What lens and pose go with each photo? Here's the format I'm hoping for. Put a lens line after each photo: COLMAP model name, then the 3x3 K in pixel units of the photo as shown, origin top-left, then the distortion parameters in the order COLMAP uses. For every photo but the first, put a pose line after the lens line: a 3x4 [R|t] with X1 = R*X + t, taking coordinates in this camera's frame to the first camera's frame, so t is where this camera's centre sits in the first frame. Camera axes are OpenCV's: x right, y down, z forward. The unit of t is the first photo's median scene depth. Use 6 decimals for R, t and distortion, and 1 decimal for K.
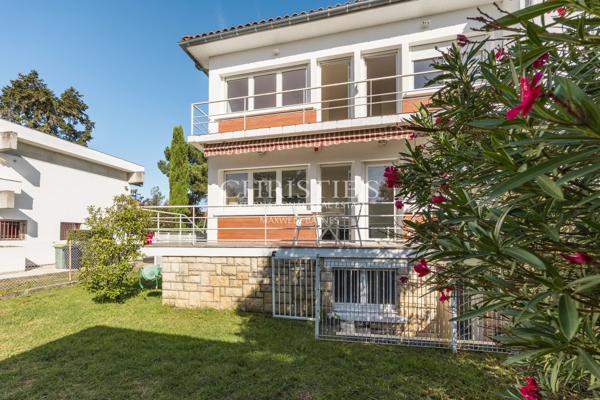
lens RADIAL K [[261.6, 0, 286.5], [0, 261.6, 231.3], [0, 0, 1]] dist [-0.001287, 0.000233]
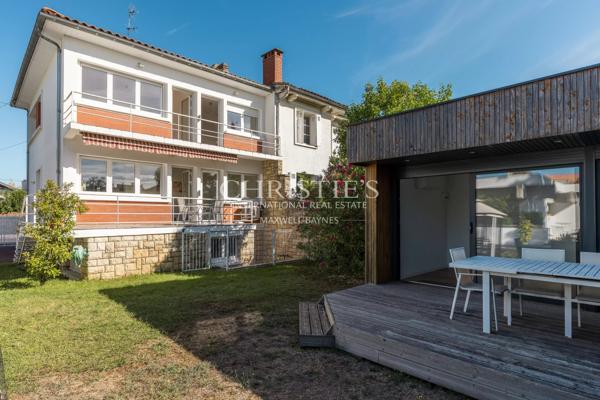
lens RADIAL K [[331.8, 0, 294.0], [0, 331.8, 218.5], [0, 0, 1]] dist [-0.002667, -0.002268]
pose [[0.529615, -0.006608, 0.848212, -1.247508], [-0.008469, 0.999879, 0.013078, -0.013989], [-0.848196, -0.014110, 0.529495, -0.534379]]
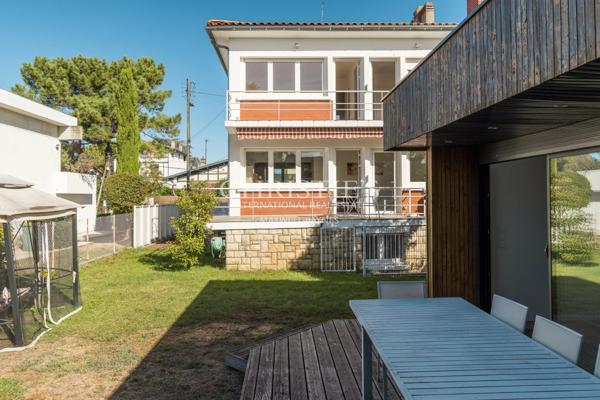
lens RADIAL K [[444.0, 0, 300.7], [0, 444.0, 196.7], [0, 0, 1]] dist [0.001303, -0.004617]
pose [[0.960151, -0.008188, 0.279363, -0.730830], [0.004969, 0.999913, 0.012229, -0.082731], [-0.279439, -0.010354, 0.960108, -1.086850]]
